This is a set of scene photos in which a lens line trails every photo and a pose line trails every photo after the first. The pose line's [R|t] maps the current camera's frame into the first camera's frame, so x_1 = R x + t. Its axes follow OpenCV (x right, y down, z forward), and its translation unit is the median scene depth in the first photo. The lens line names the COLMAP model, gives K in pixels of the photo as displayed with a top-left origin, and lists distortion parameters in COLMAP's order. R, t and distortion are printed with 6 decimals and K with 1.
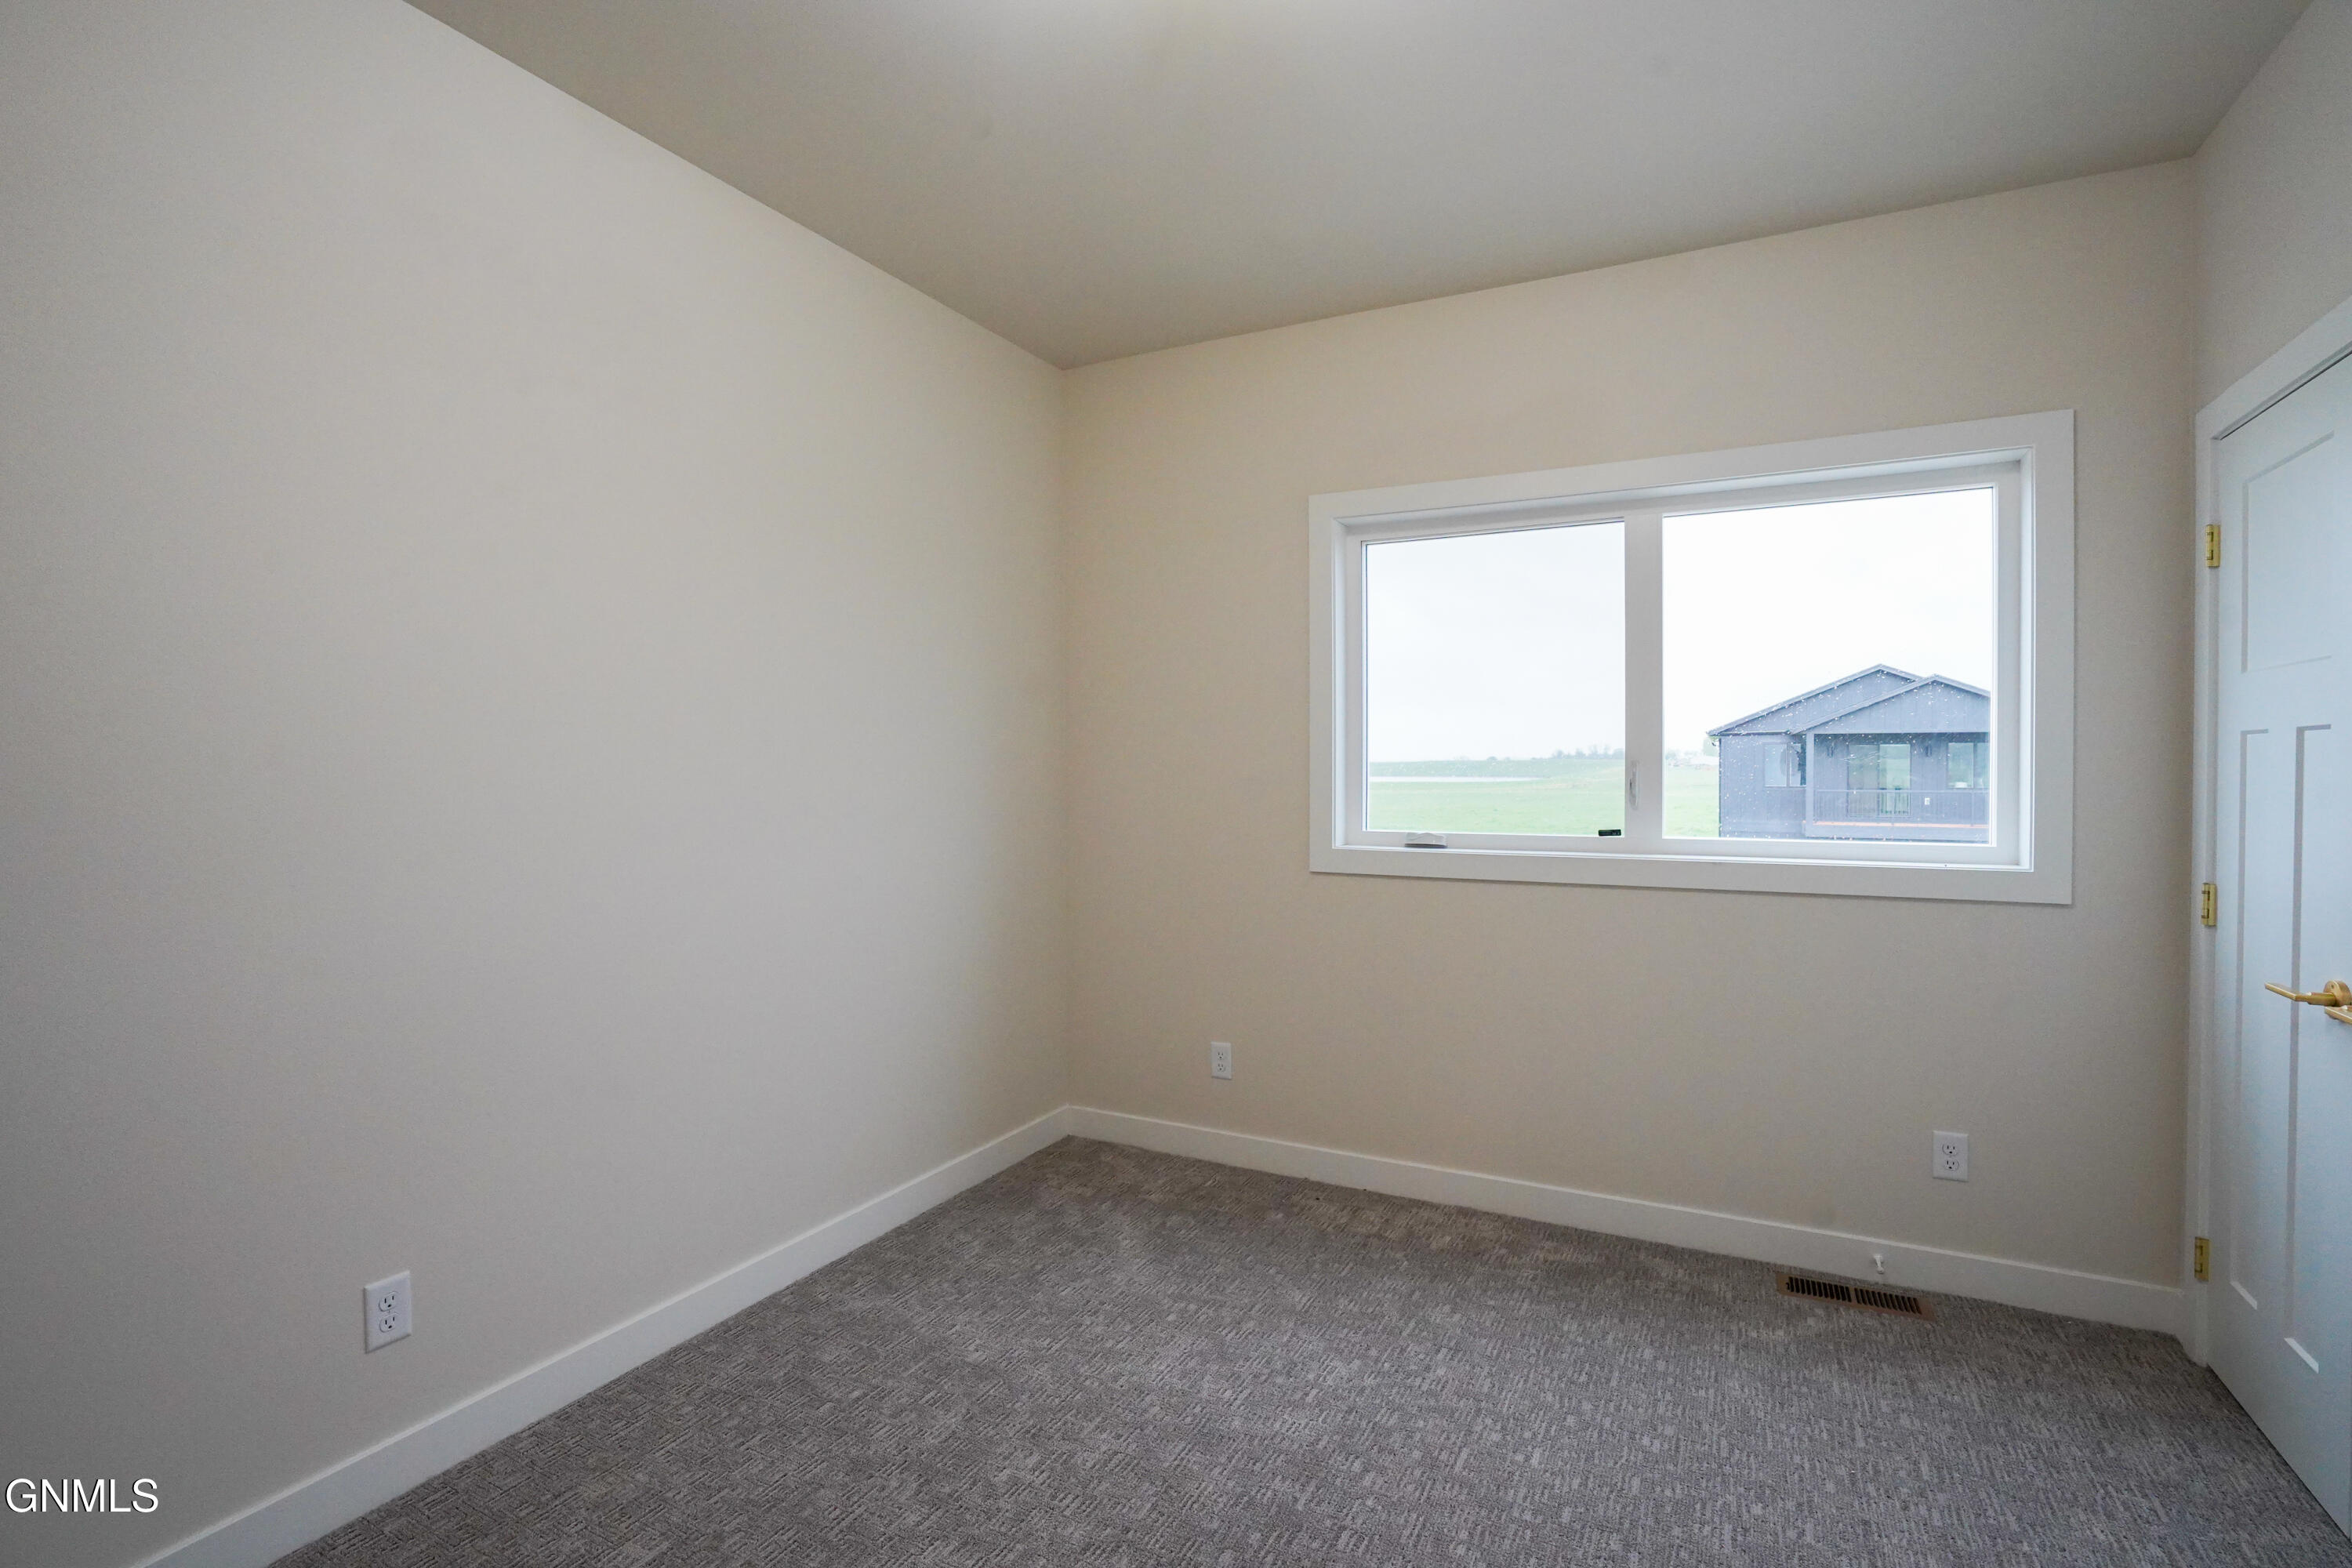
lens RADIAL K [[1088.2, 0, 1181.6], [0, 1088.2, 783.0], [0, 0, 1]] dist [-0.050857, 0.017002]
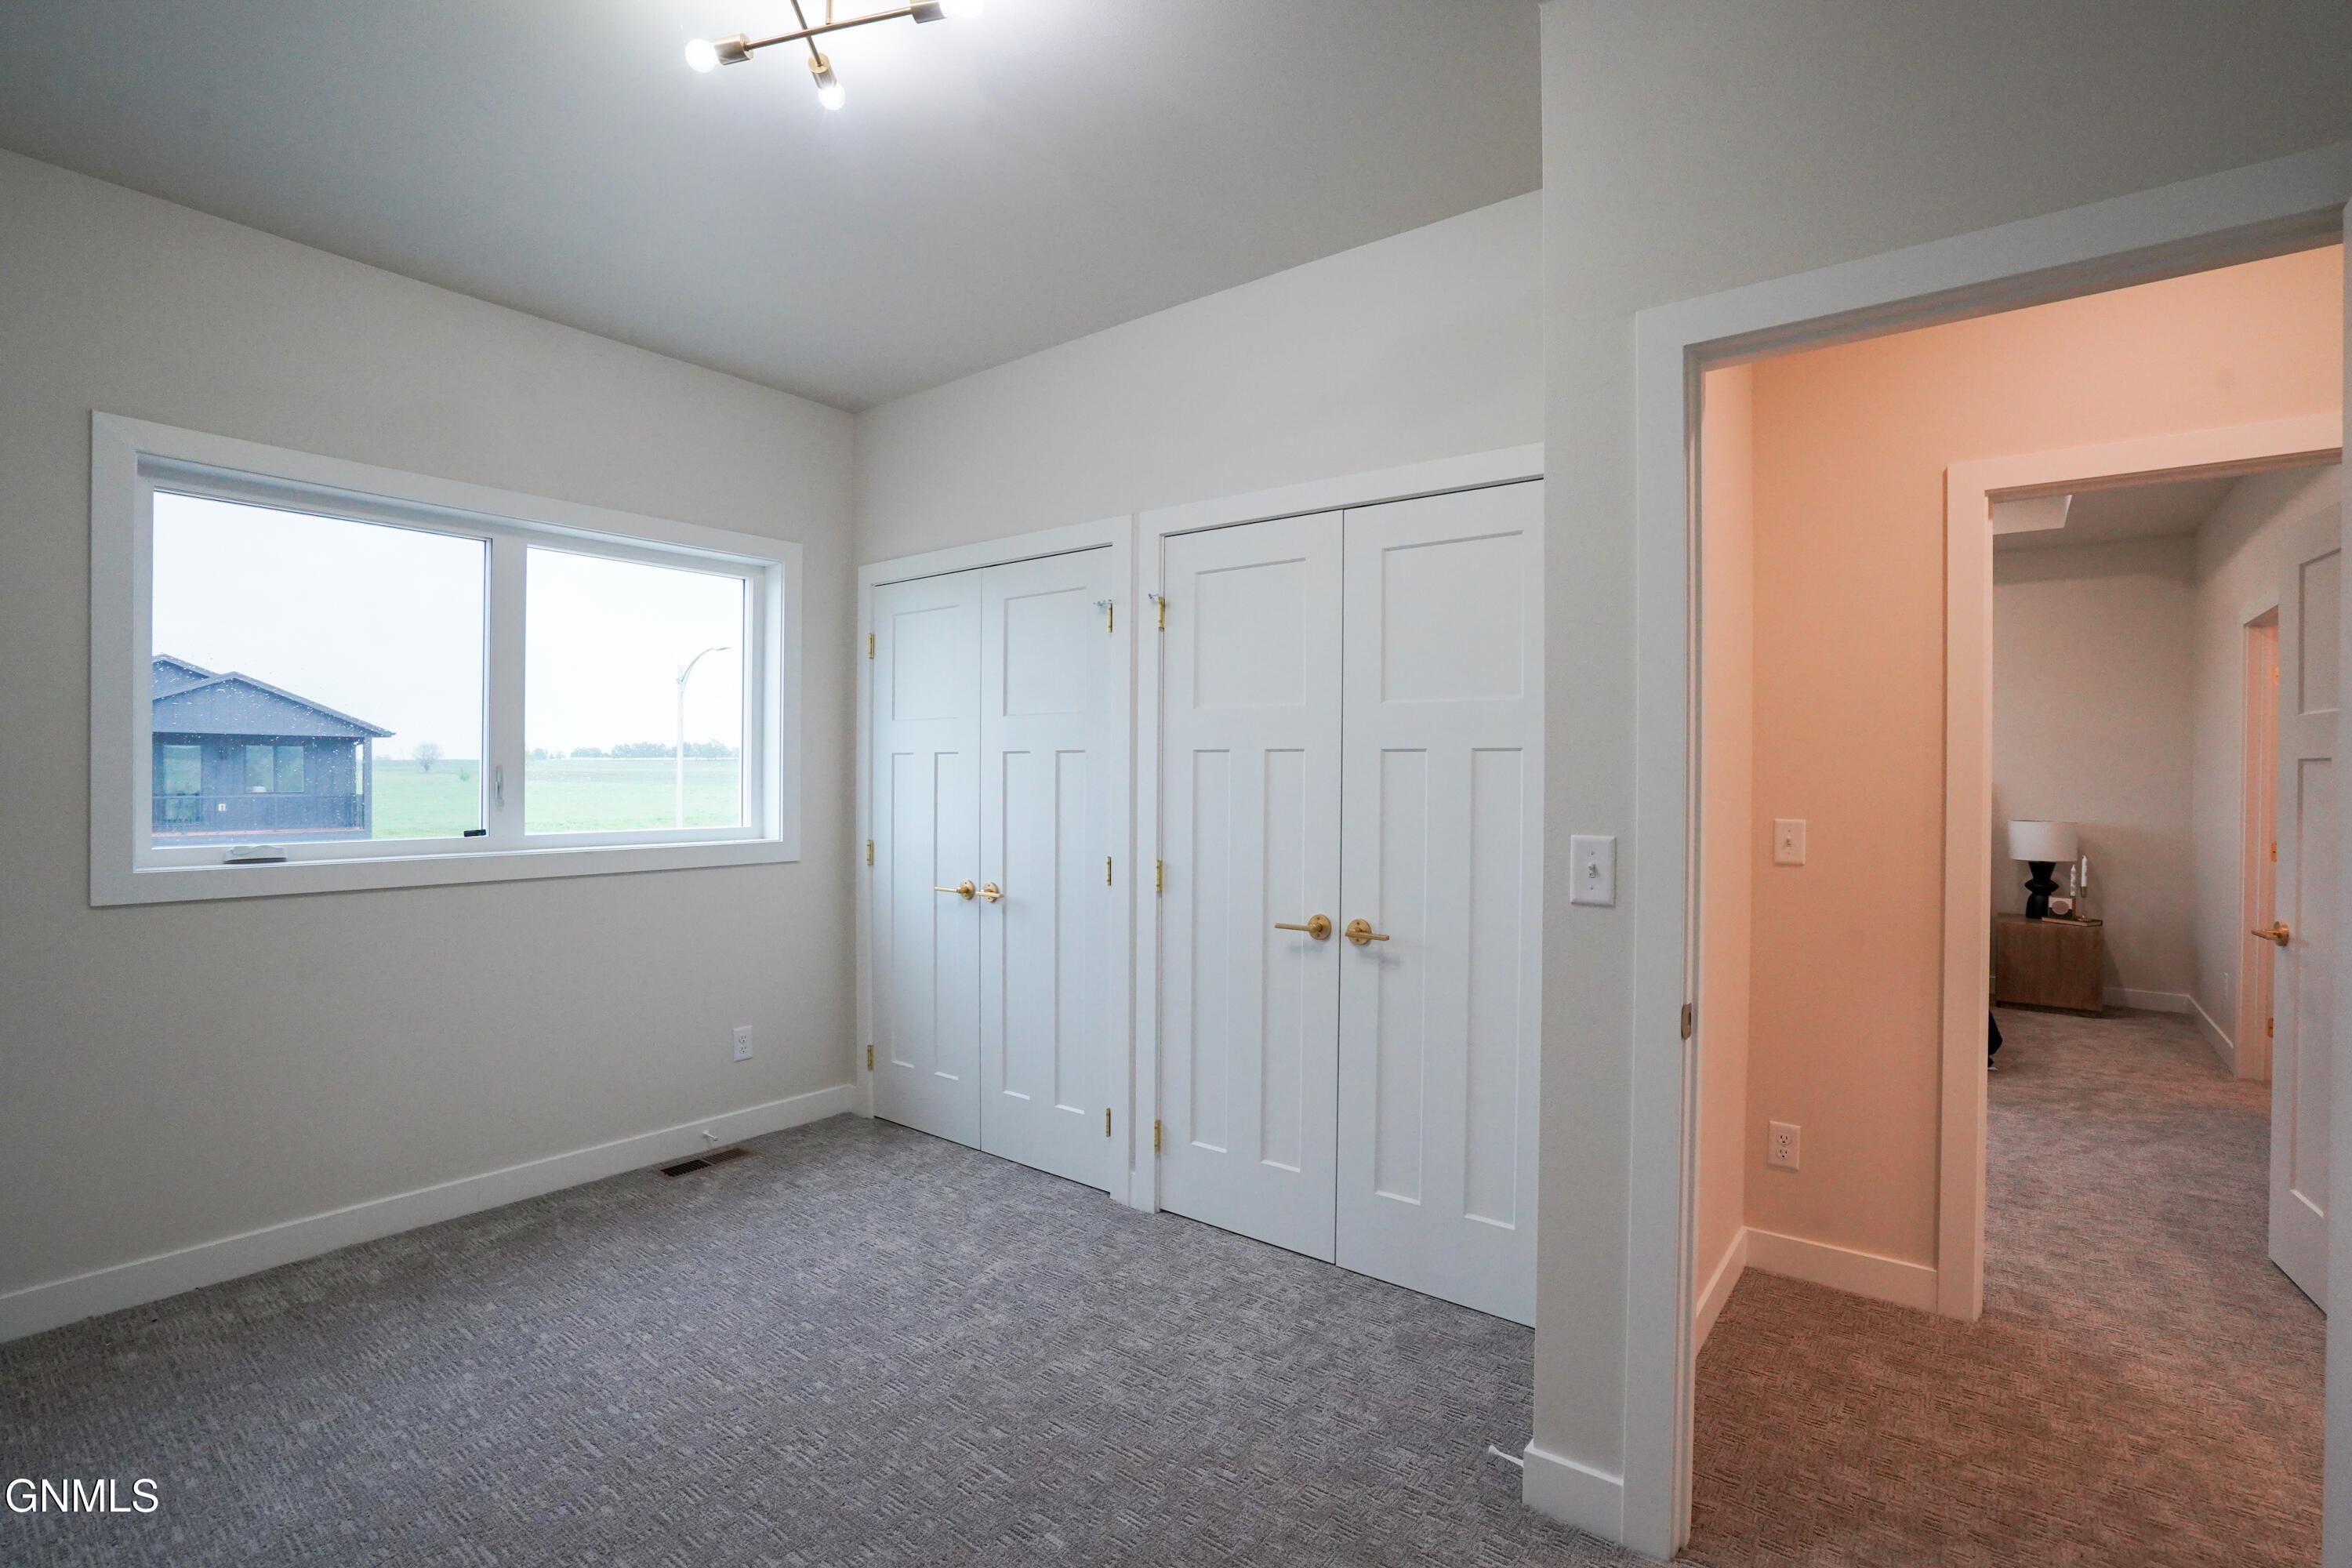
lens RADIAL K [[1088.2, 0, 1172.0], [0, 1088.2, 790.1], [0, 0, 1]] dist [-0.050857, 0.017002]
pose [[0.173920, -0.012016, 0.984687, -0.530882], [0.008879, 0.999904, 0.010634, -0.001217], [-0.984720, 0.006894, 0.174010, 0.150645]]
